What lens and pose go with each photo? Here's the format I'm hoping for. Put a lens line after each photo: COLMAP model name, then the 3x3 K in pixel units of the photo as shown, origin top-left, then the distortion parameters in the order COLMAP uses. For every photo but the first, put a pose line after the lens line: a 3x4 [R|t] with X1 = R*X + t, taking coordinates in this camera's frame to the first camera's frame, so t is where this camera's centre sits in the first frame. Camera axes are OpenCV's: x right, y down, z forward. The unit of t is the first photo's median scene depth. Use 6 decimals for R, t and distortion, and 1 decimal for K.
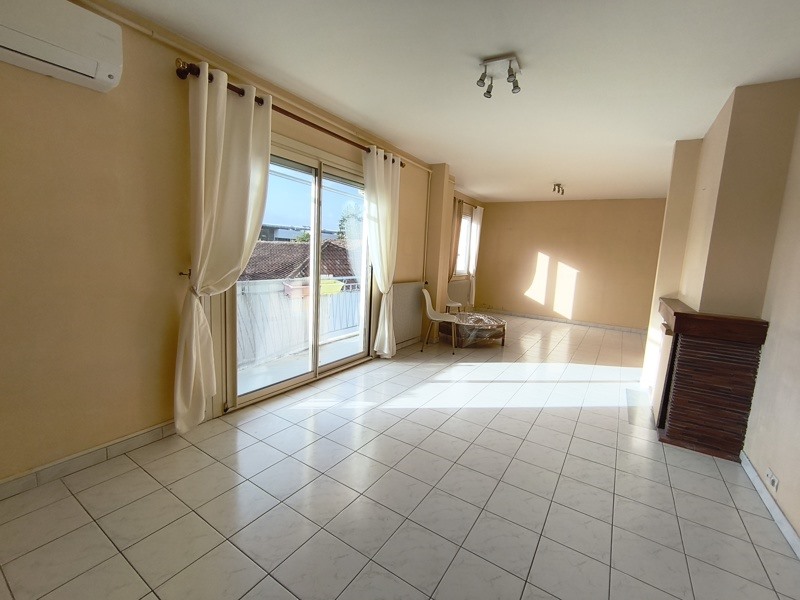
lens RADIAL K [[352.4, 0, 403.7], [0, 352.4, 299.3], [0, 0, 1]] dist [-0.000518, -0.000272]
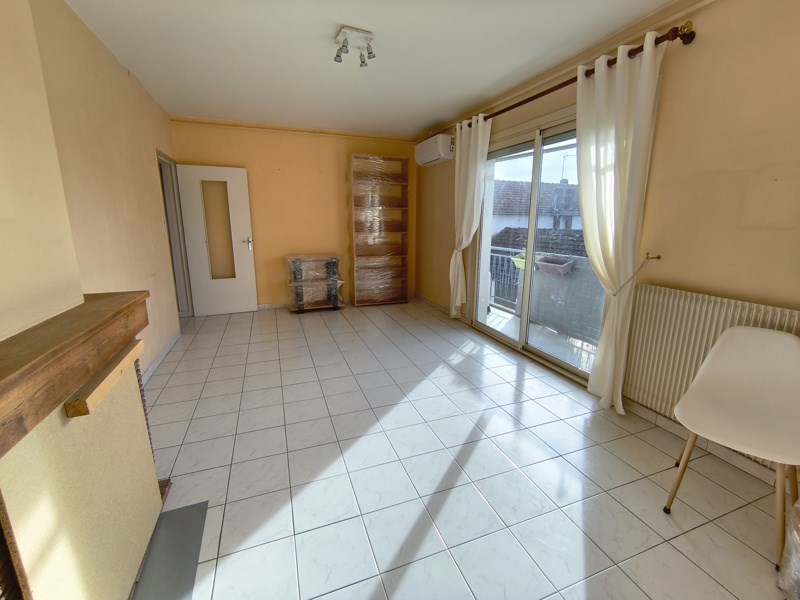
lens RADIAL K [[352.4, 0, 404.1], [0, 352.4, 296.7], [0, 0, 1]] dist [-0.000518, -0.000272]
pose [[-0.603464, 0.112403, -0.789428, 0.786631], [-0.150164, 0.956282, 0.250950, -0.137429], [0.783123, 0.269983, -0.560203, 1.352215]]
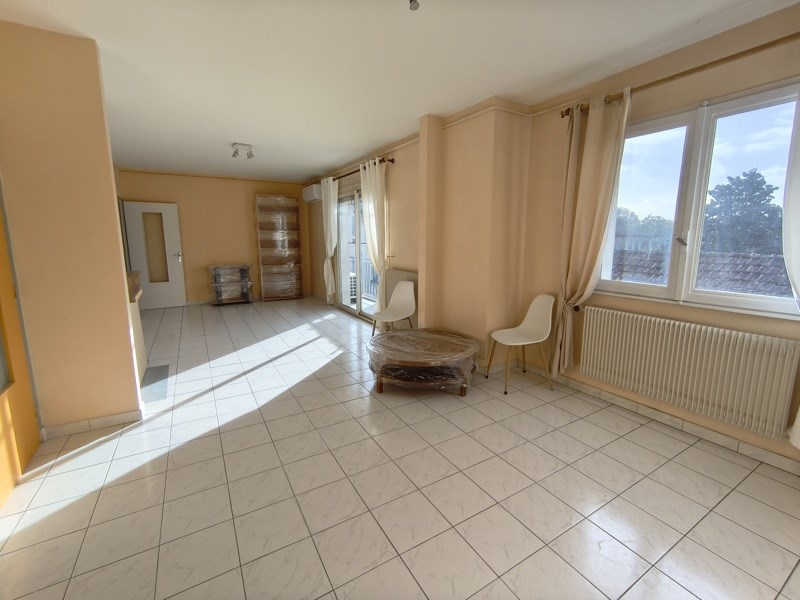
lens RADIAL K [[352.4, 0, 403.6], [0, 352.4, 294.0], [0, 0, 1]] dist [-0.000518, -0.000272]
pose [[-0.454175, 0.083796, -0.886963, 1.285353], [-0.149392, 0.974307, 0.168545, -0.220465], [0.878298, 0.209054, -0.429988, 2.110737]]
